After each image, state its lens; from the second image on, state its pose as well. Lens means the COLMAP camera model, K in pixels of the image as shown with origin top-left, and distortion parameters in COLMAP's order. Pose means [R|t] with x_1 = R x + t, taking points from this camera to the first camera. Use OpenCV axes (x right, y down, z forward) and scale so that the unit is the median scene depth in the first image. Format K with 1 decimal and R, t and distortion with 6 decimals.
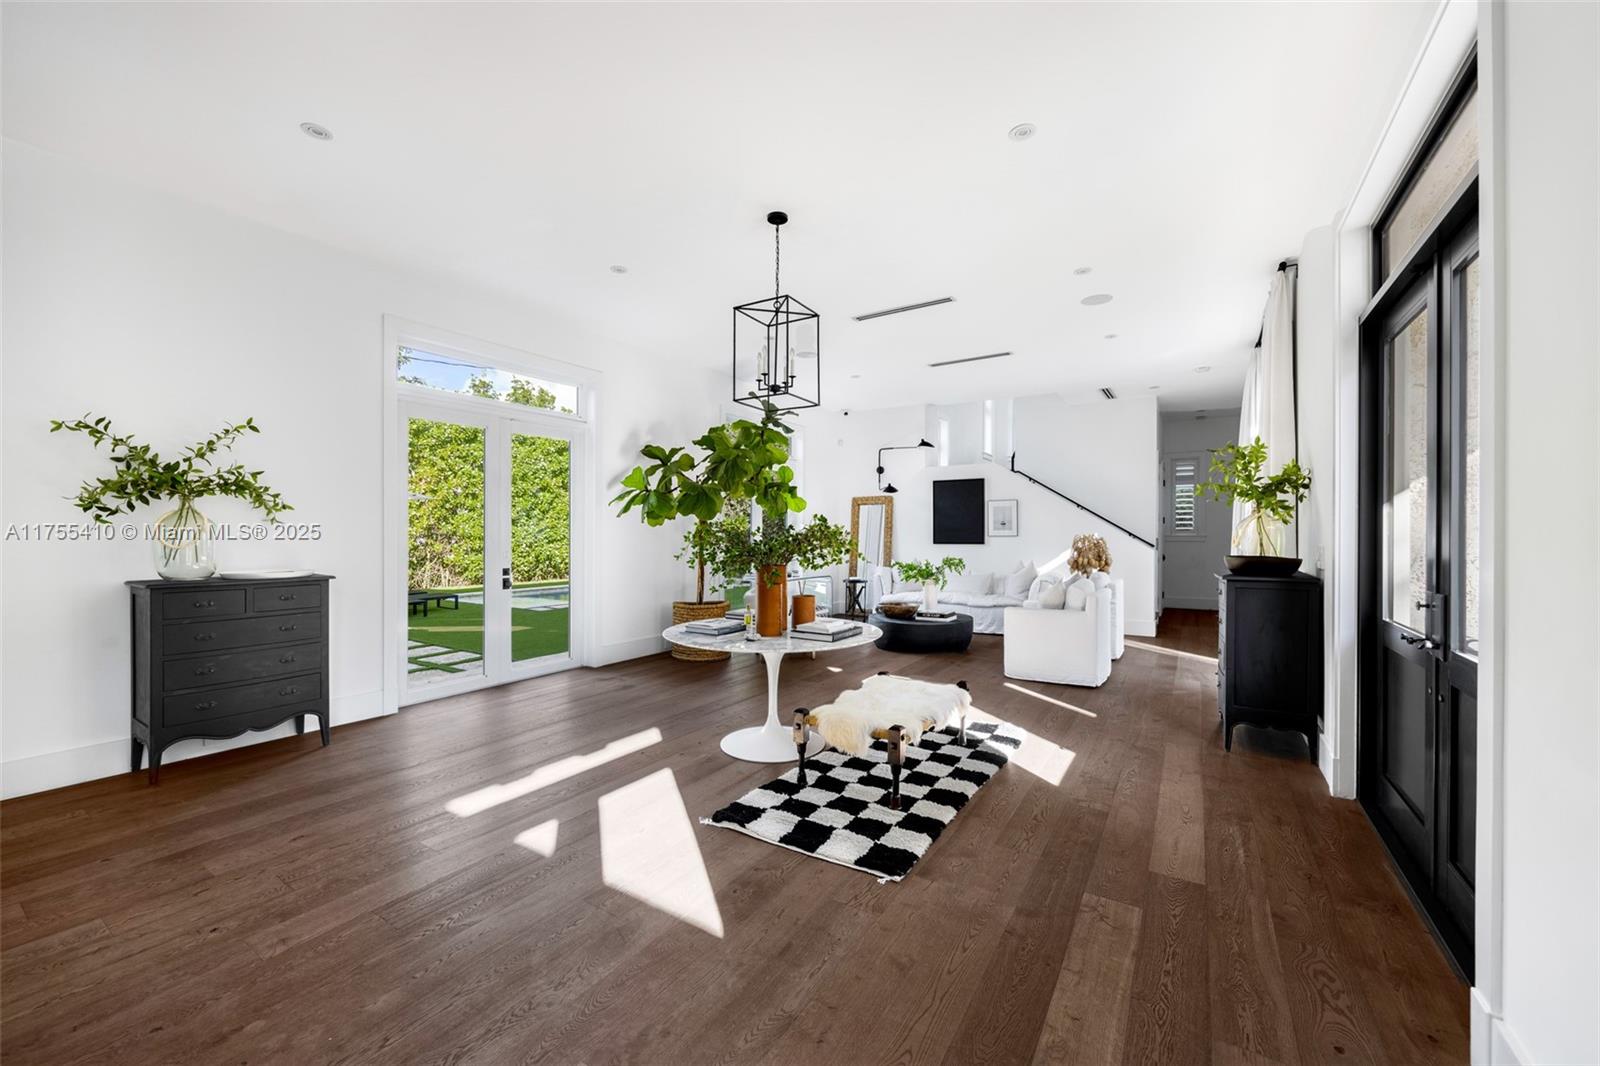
lens RADIAL K [[627.6, 0, 791.1], [0, 627.6, 534.1], [0, 0, 1]] dist [0.000346, 0.000336]
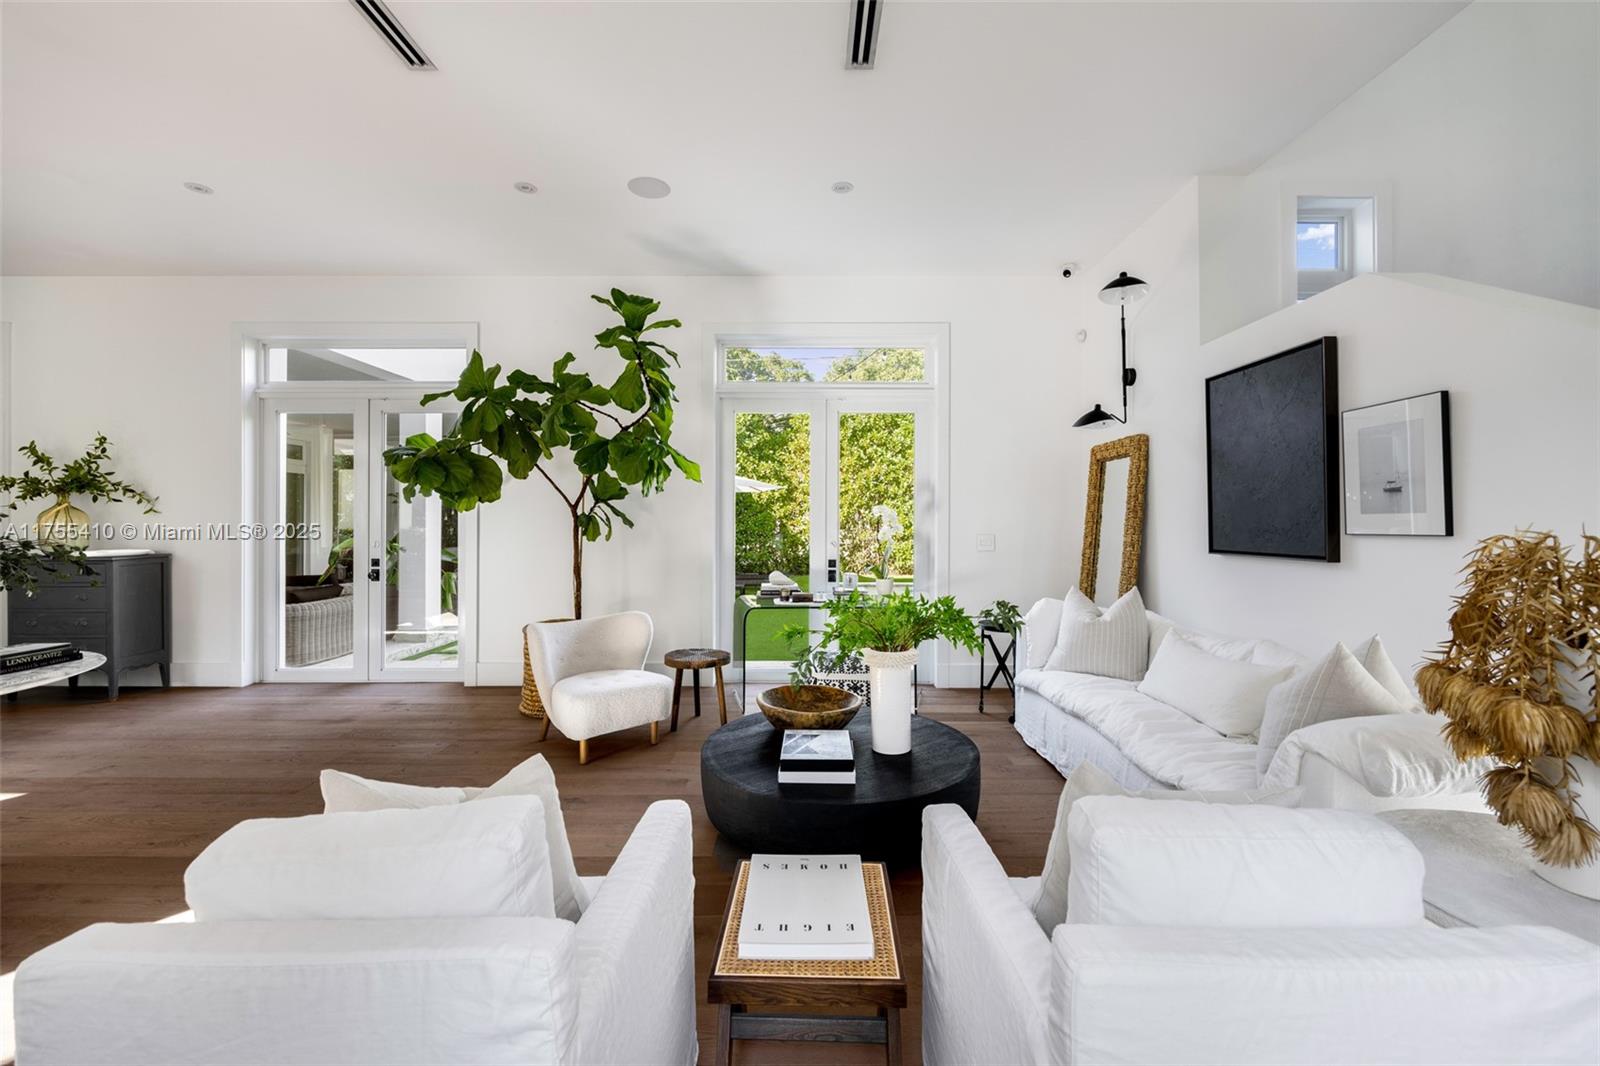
lens RADIAL K [[627.6, 0, 805.3], [0, 627.6, 523.3], [0, 0, 1]] dist [0.000346, 0.000336]
pose [[0.539805, 0.004345, -0.841779, 1.046537], [-0.003126, 0.999990, 0.003157, -0.005424], [0.841784, 0.000927, 0.539813, 1.592158]]
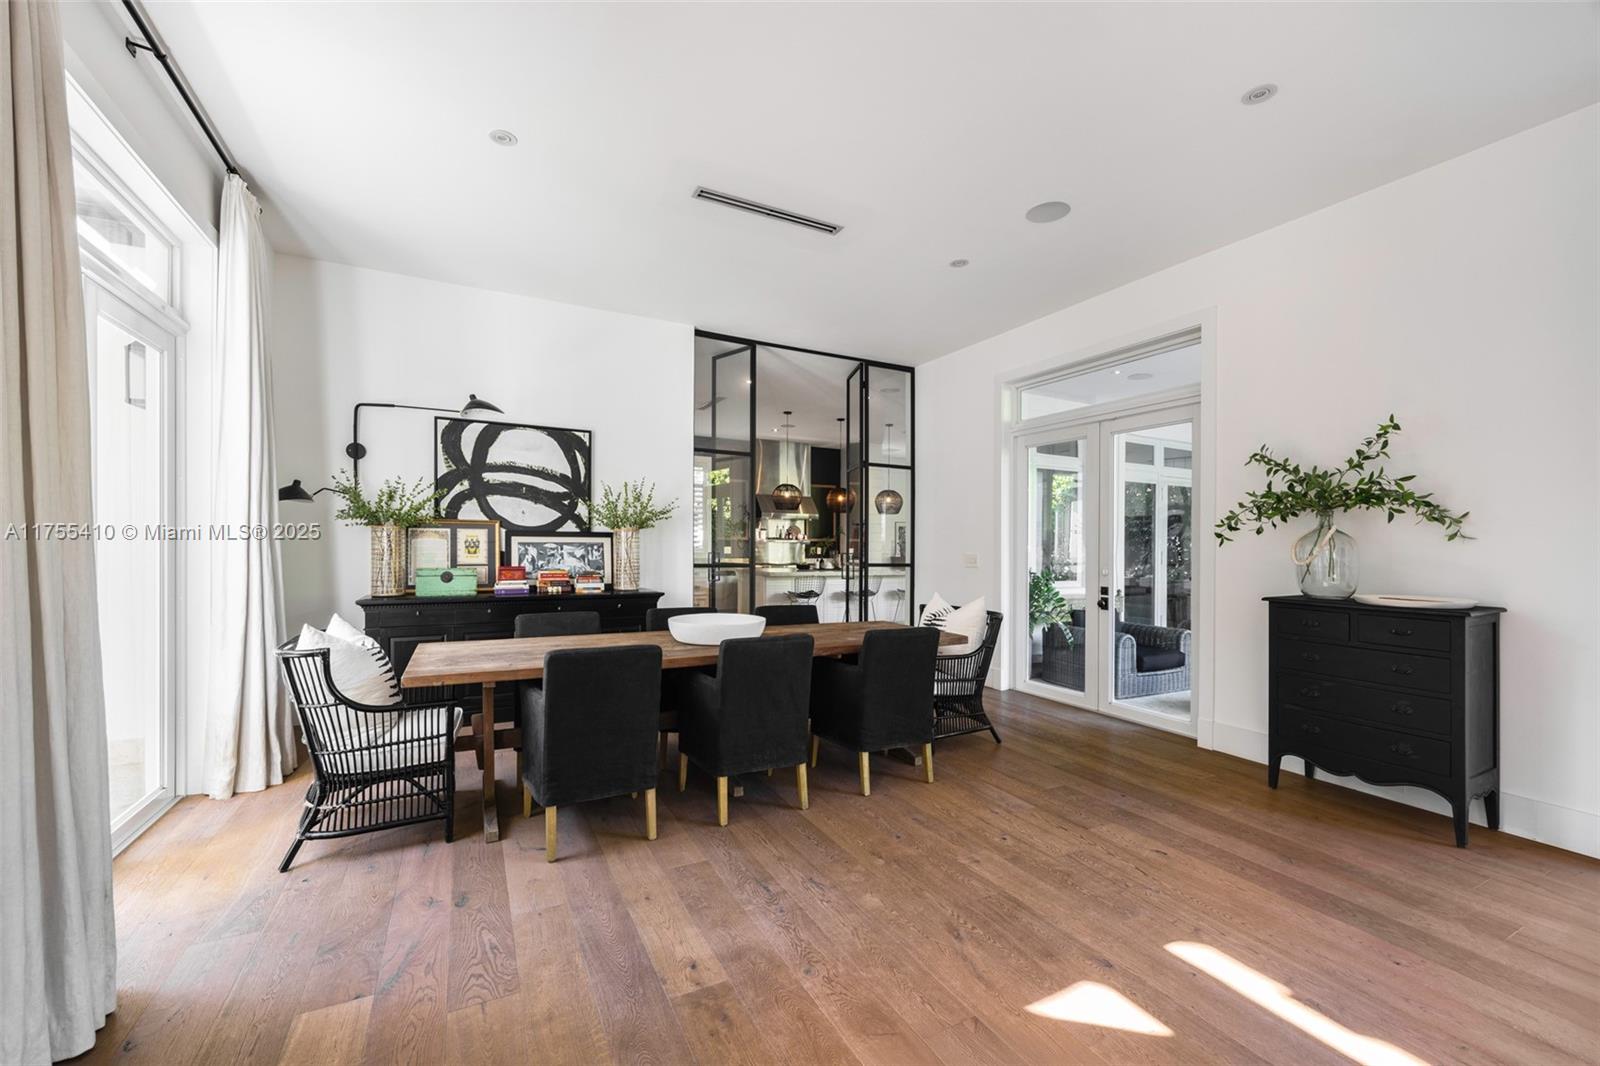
lens RADIAL K [[627.6, 0, 788.5], [0, 627.6, 544.0], [0, 0, 1]] dist [0.000346, 0.000336]
pose [[-0.503256, -0.005803, -0.864118, 0.290794], [-0.009486, 0.999954, -0.001191, -0.001861], [0.864085, 0.007598, -0.503289, 0.747485]]
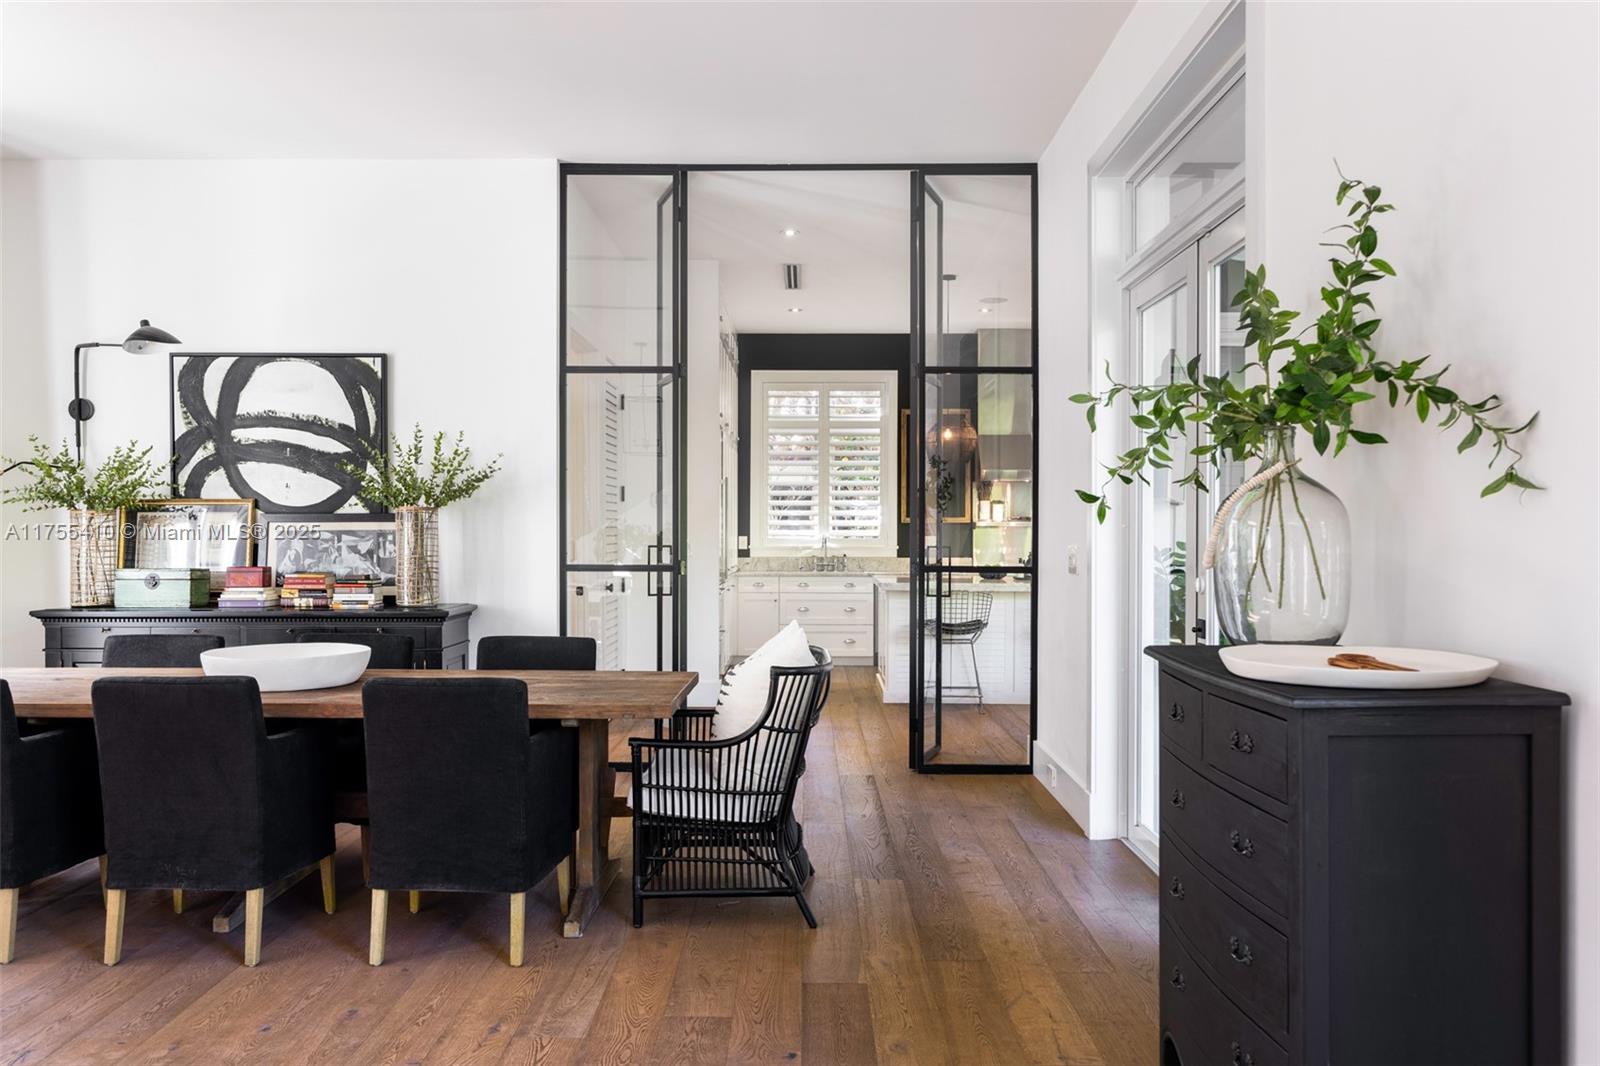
lens RADIAL K [[1173.9, 0, 799.5], [0, 1173.9, 535.8], [0, 0, 1]] dist [-0.001683, -0.002211]
pose [[-0.845980, 0.001690, -0.533212, -0.344583], [0.000205, 0.999996, 0.002845, 0.001040], [0.533214, 0.002298, -0.845977, 1.414169]]
